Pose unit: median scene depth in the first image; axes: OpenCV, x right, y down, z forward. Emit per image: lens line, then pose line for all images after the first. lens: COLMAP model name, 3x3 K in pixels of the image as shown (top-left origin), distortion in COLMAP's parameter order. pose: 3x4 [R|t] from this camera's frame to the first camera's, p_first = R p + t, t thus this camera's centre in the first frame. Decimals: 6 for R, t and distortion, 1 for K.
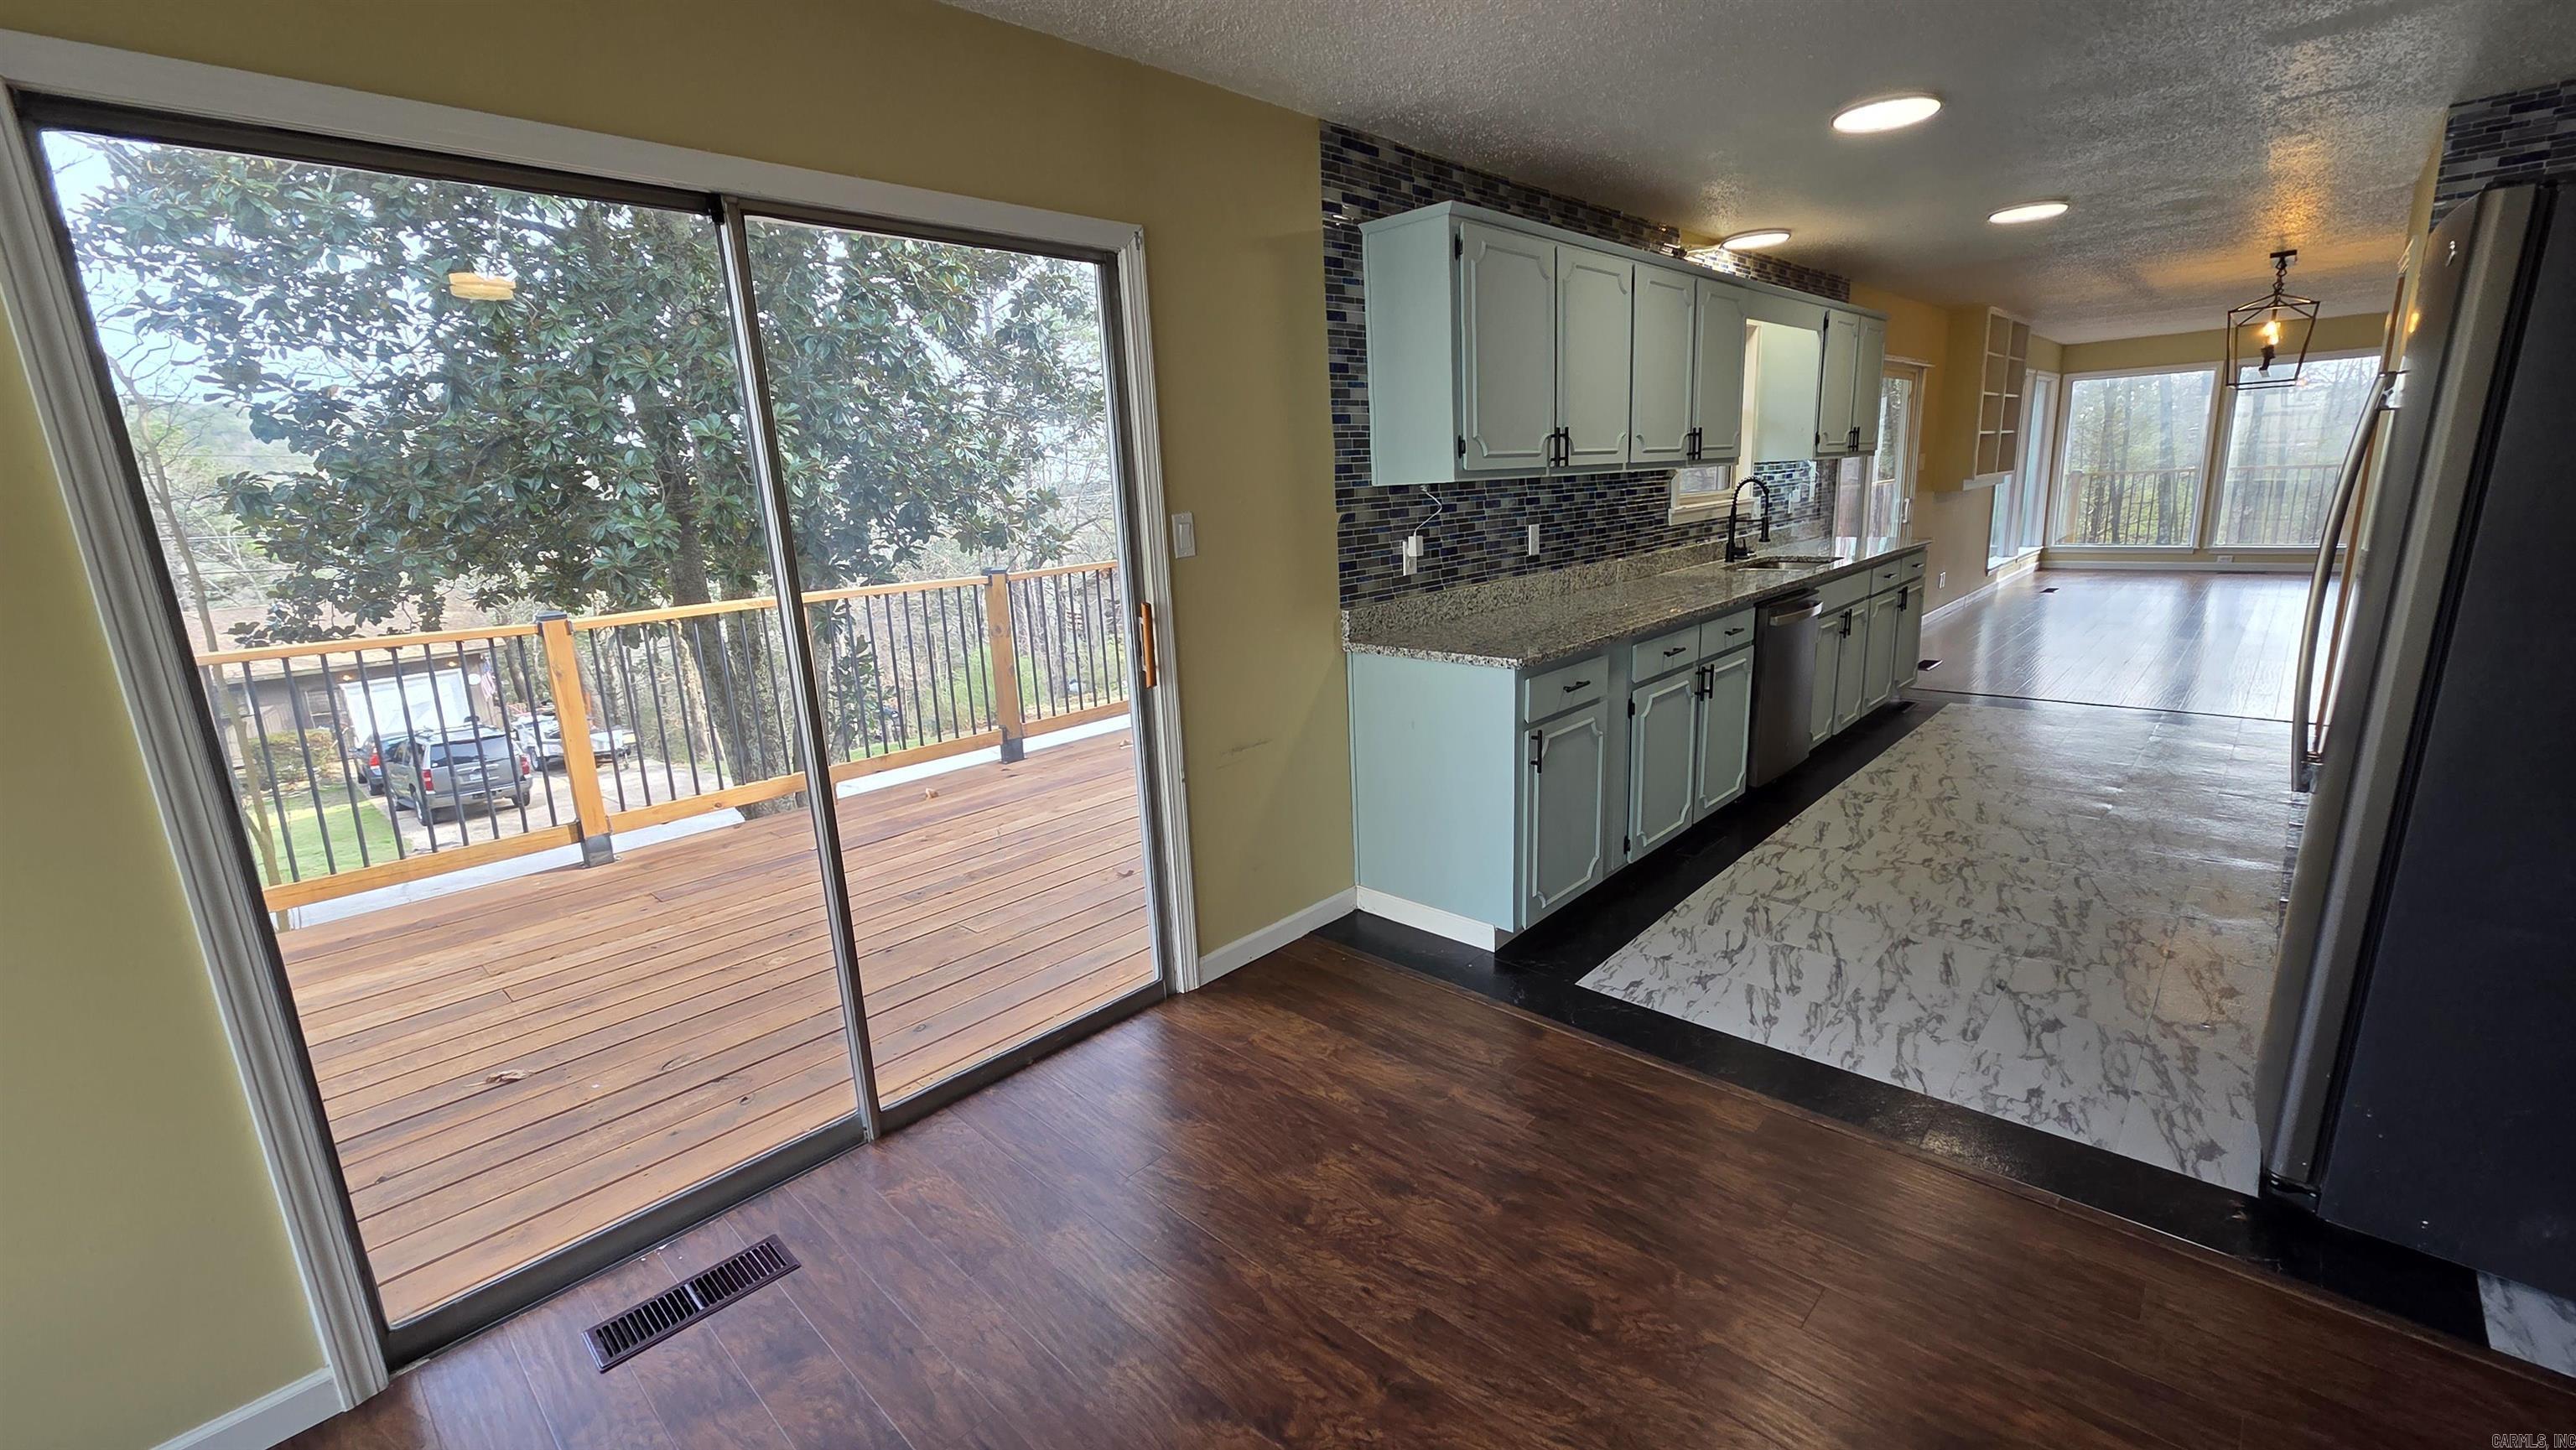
lens RADIAL K [[1051.5, 0, 1302.1], [0, 1051.5, 724.5], [0, 0, 1]] dist [0.006708, -0.001177]
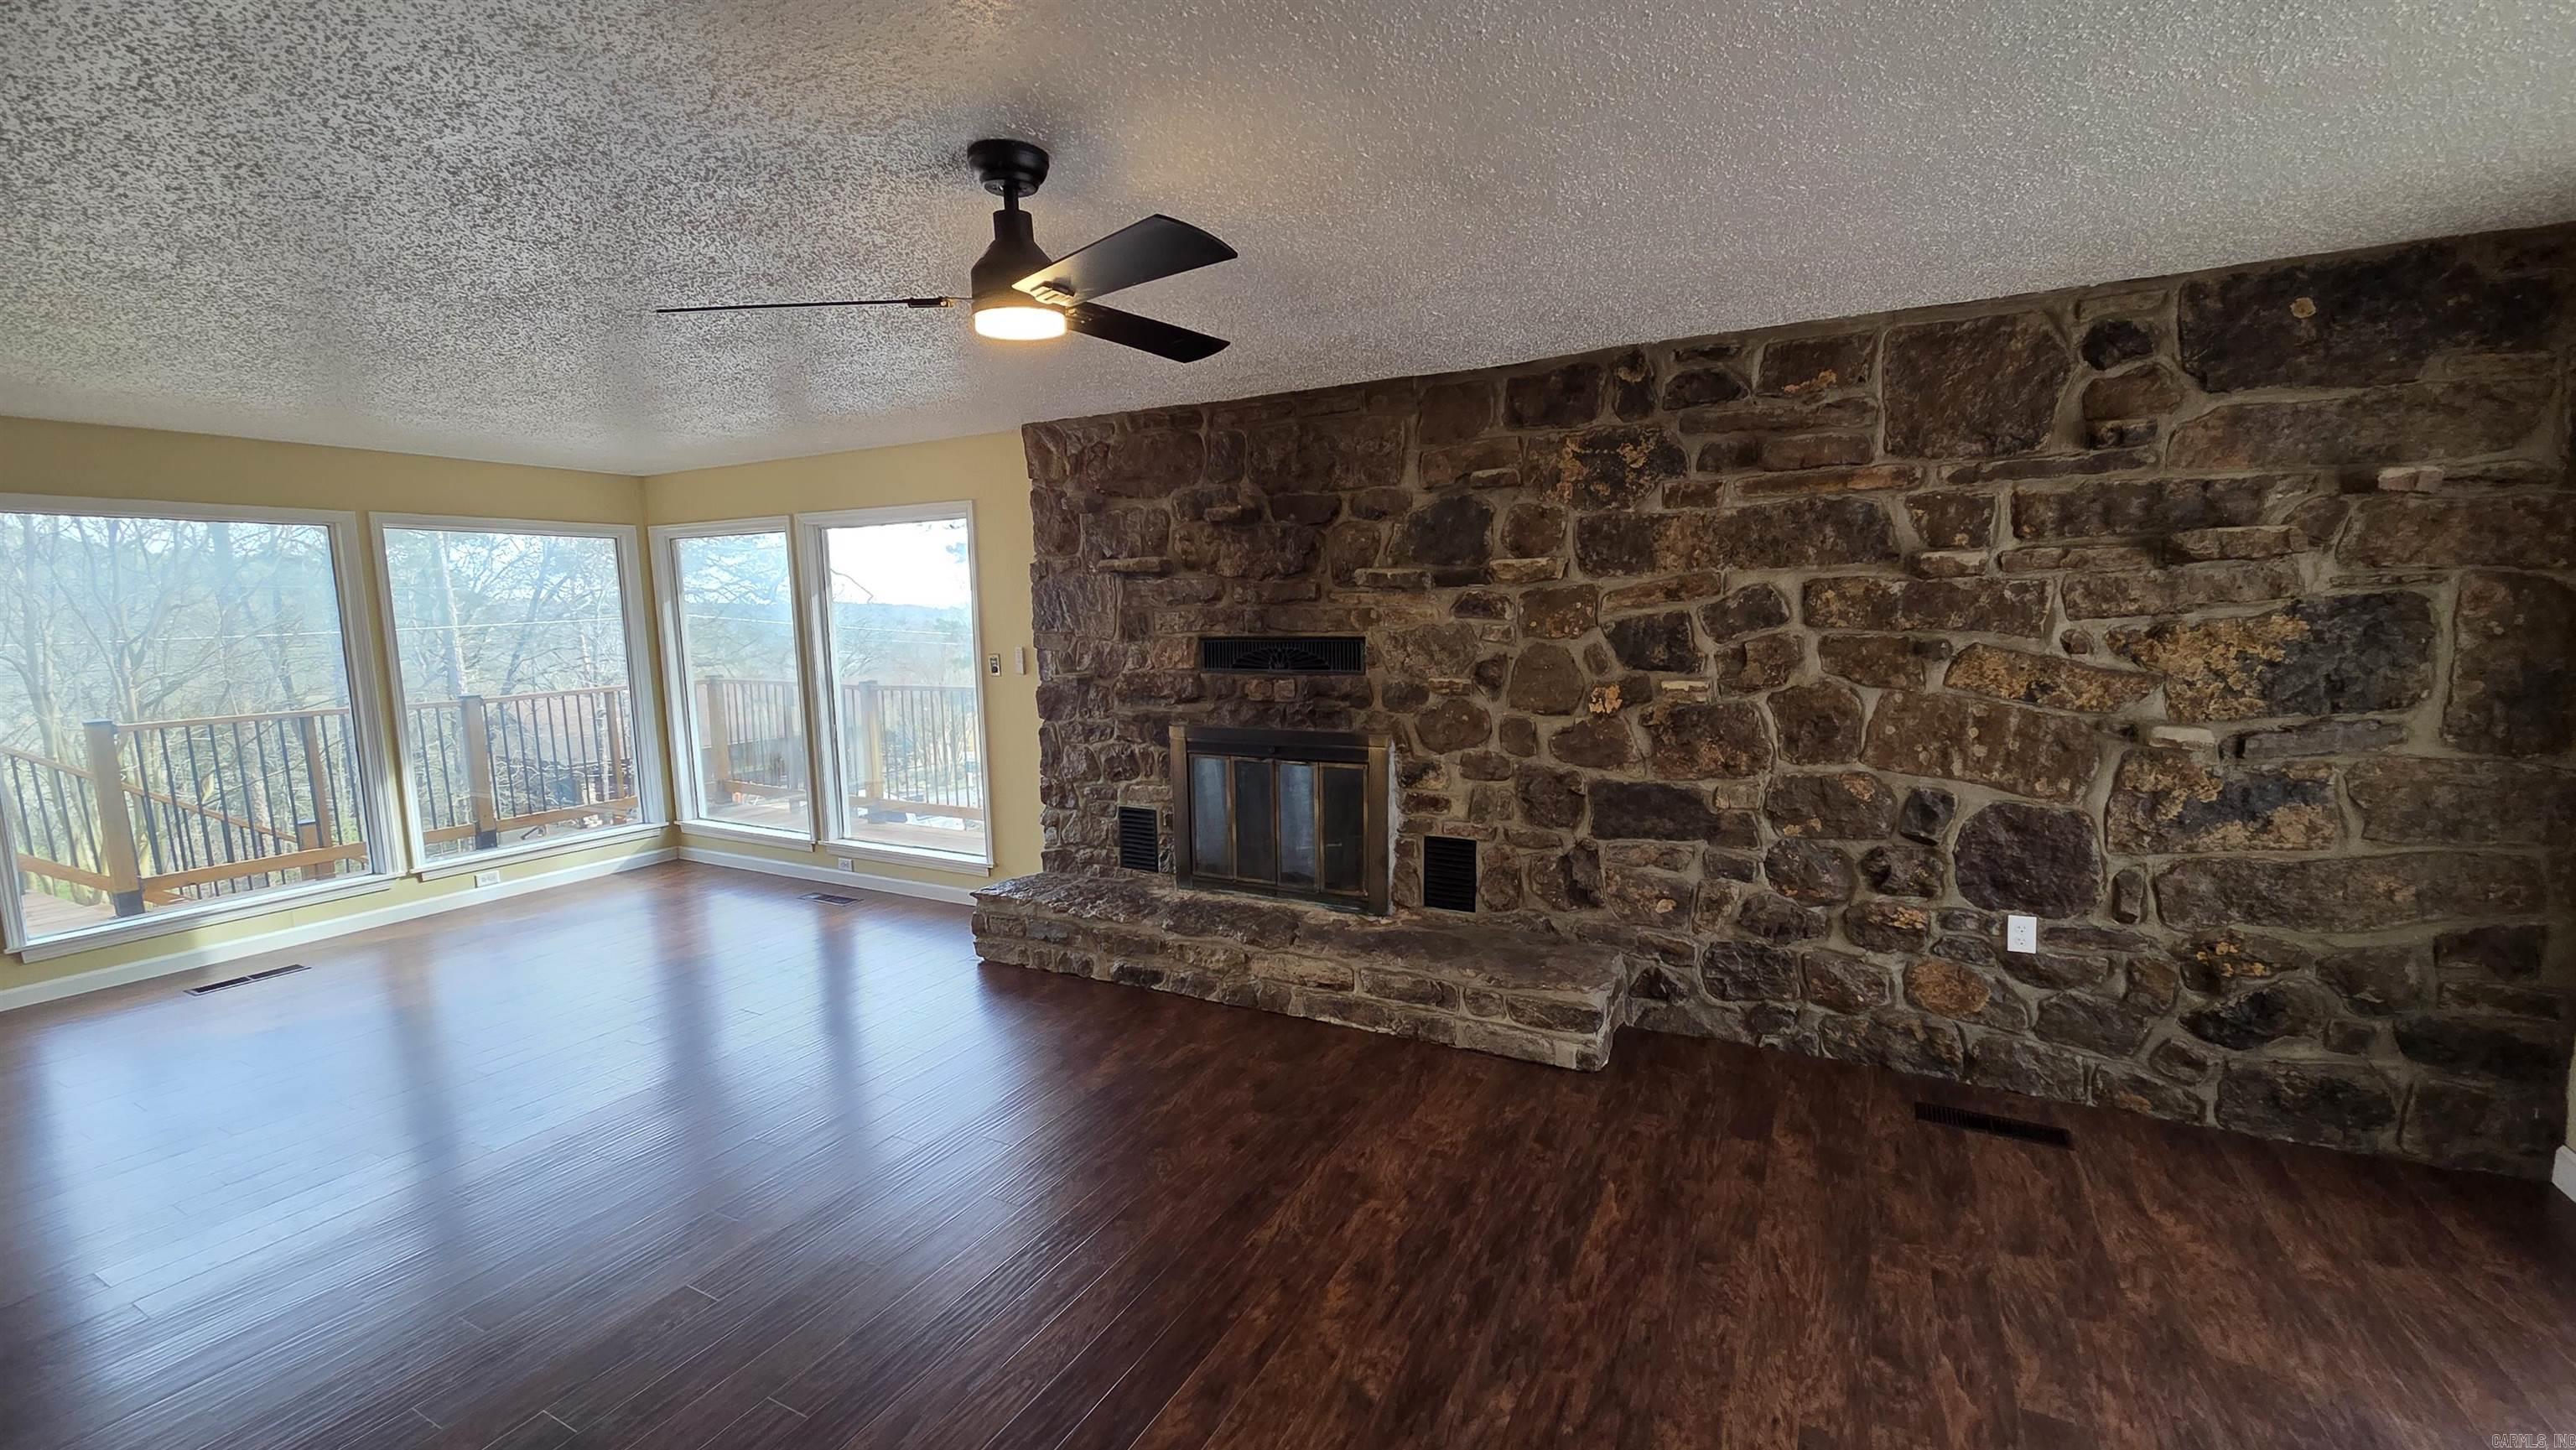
lens RADIAL K [[1051.5, 0, 1295.1], [0, 1051.5, 732.5], [0, 0, 1]] dist [0.006708, -0.001177]
pose [[0.964787, -0.000290, 0.263031, 3.271373], [0.029812, 0.993676, -0.108252, -0.546273], [-0.261336, 0.112282, 0.958695, 1.389904]]
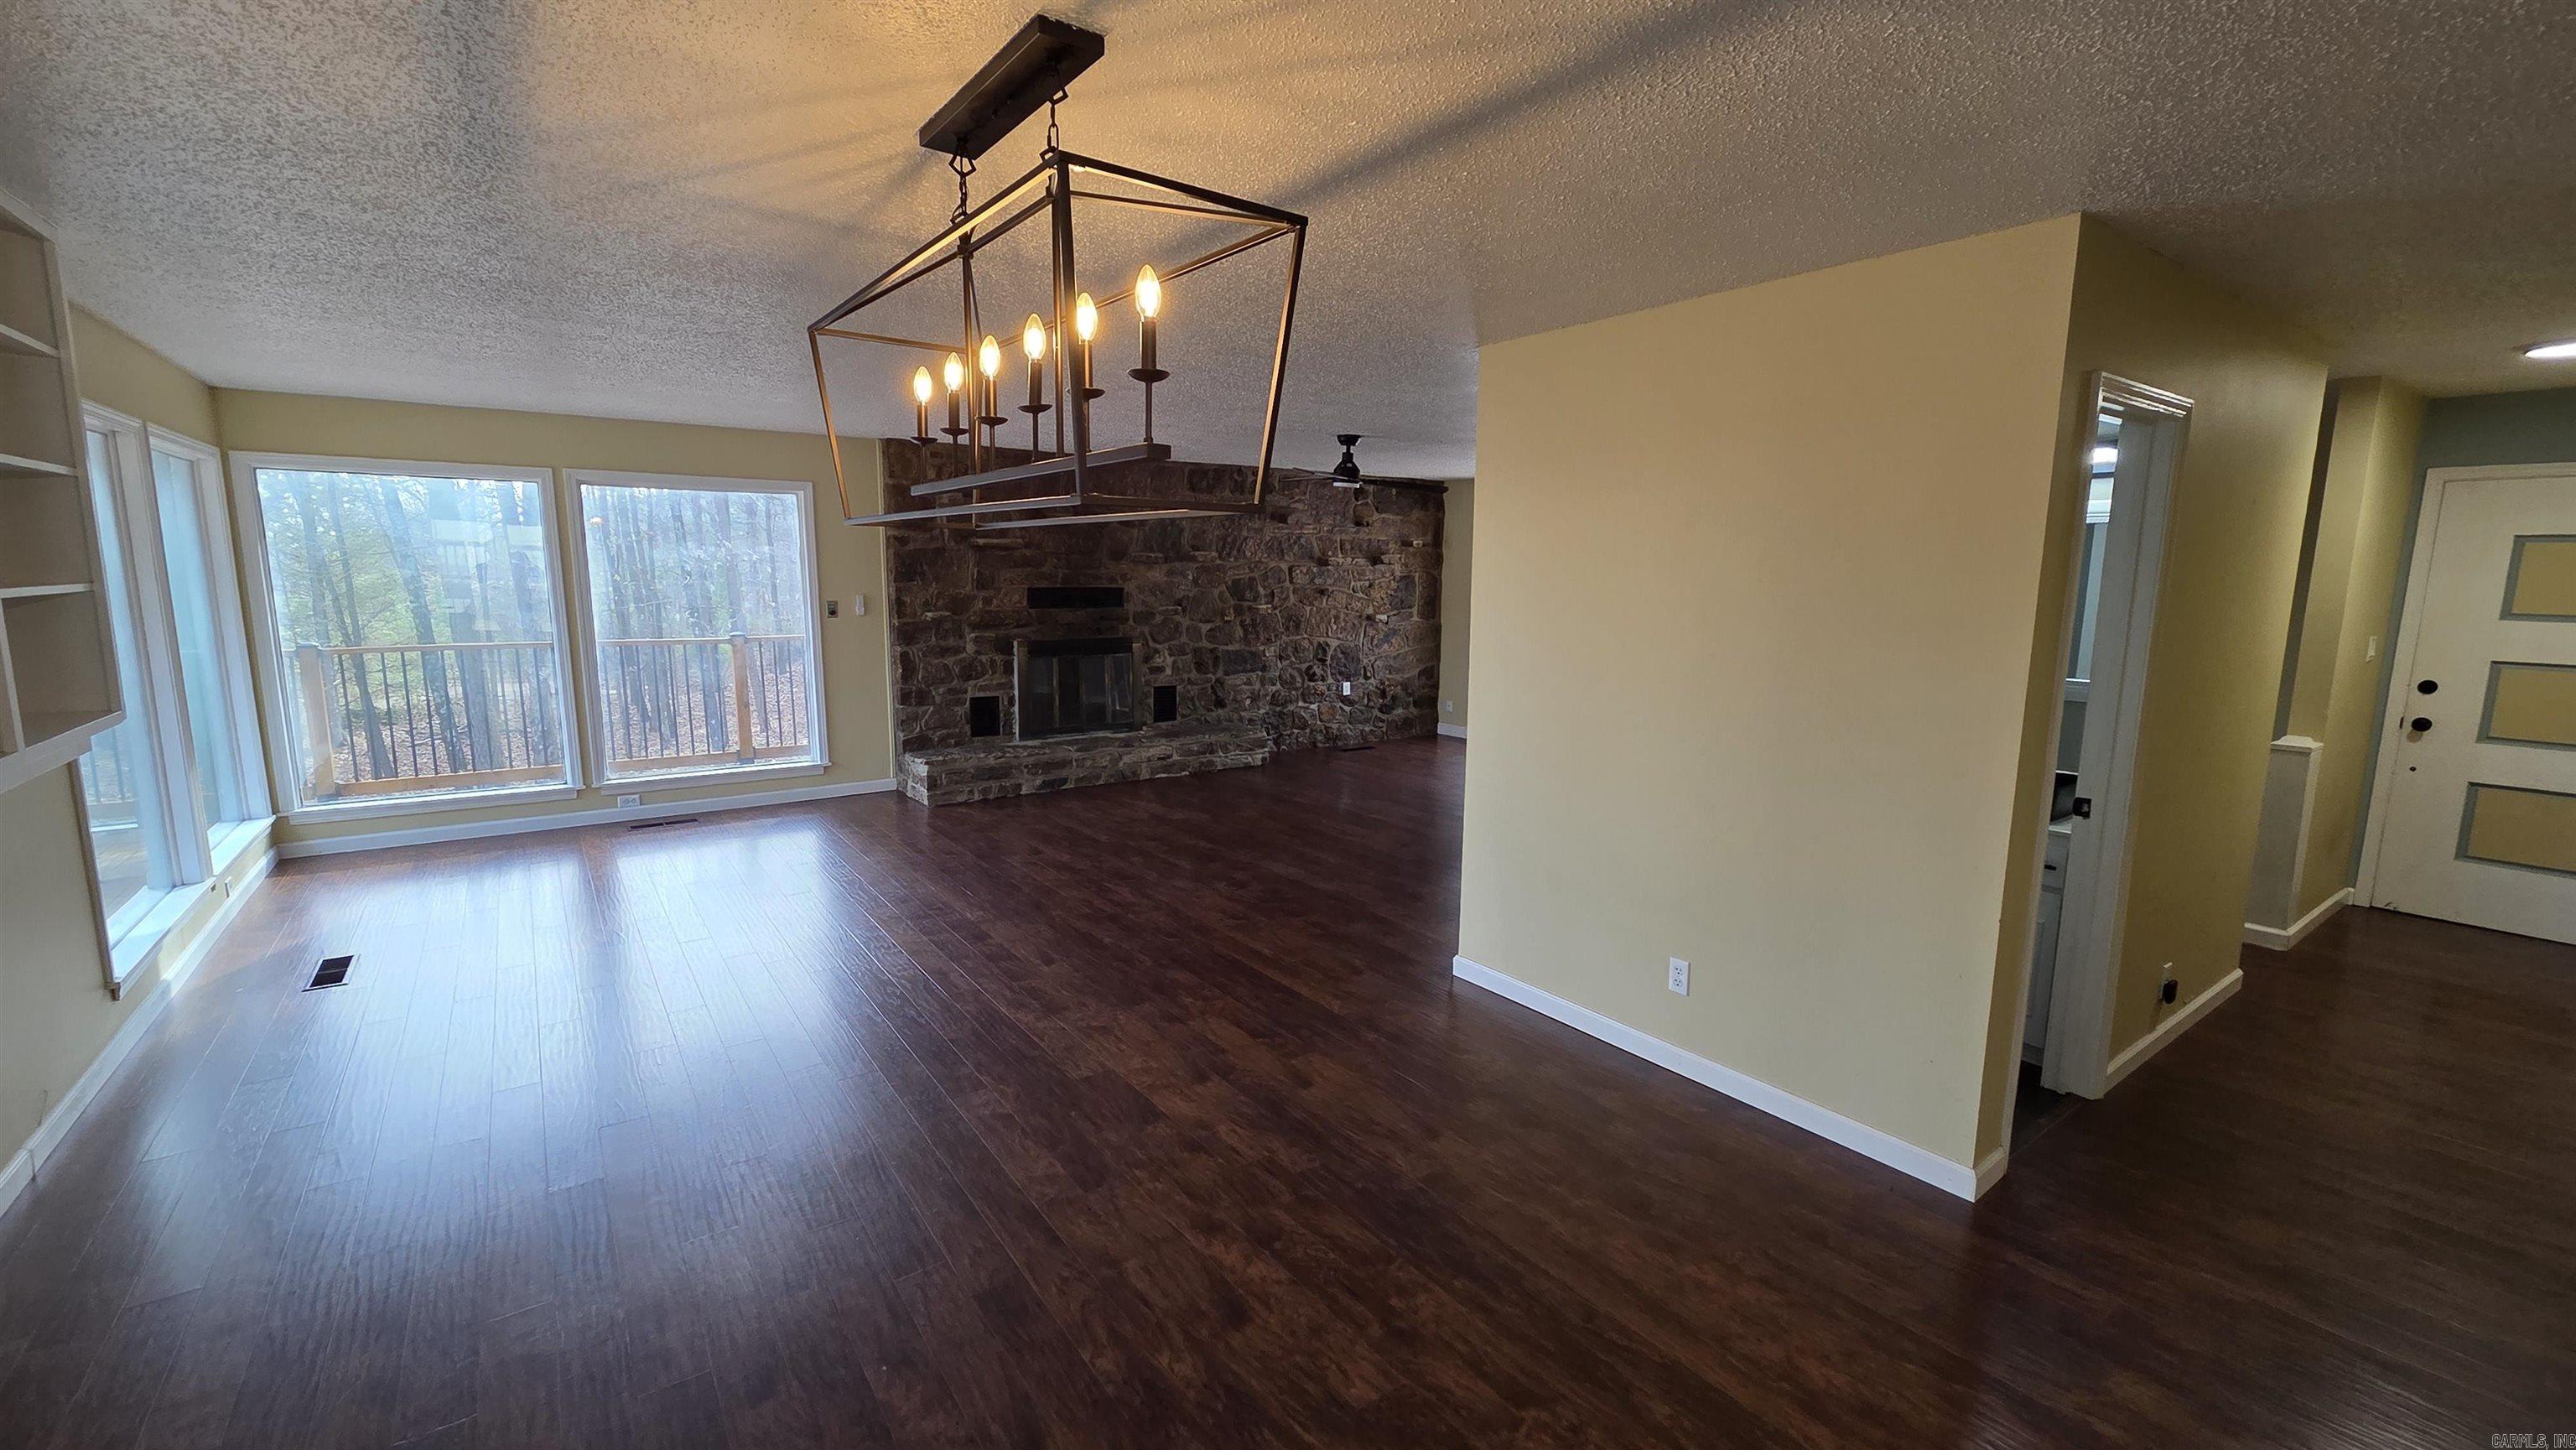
lens RADIAL K [[1051.5, 0, 1284.6], [0, 1051.5, 727.8], [0, 0, 1]] dist [0.006708, -0.001177]
pose [[0.188196, -0.094656, 0.977559, 1.267394], [0.201721, 0.977849, 0.055850, -0.535856], [-0.961192, 0.186683, 0.203122, 1.782322]]
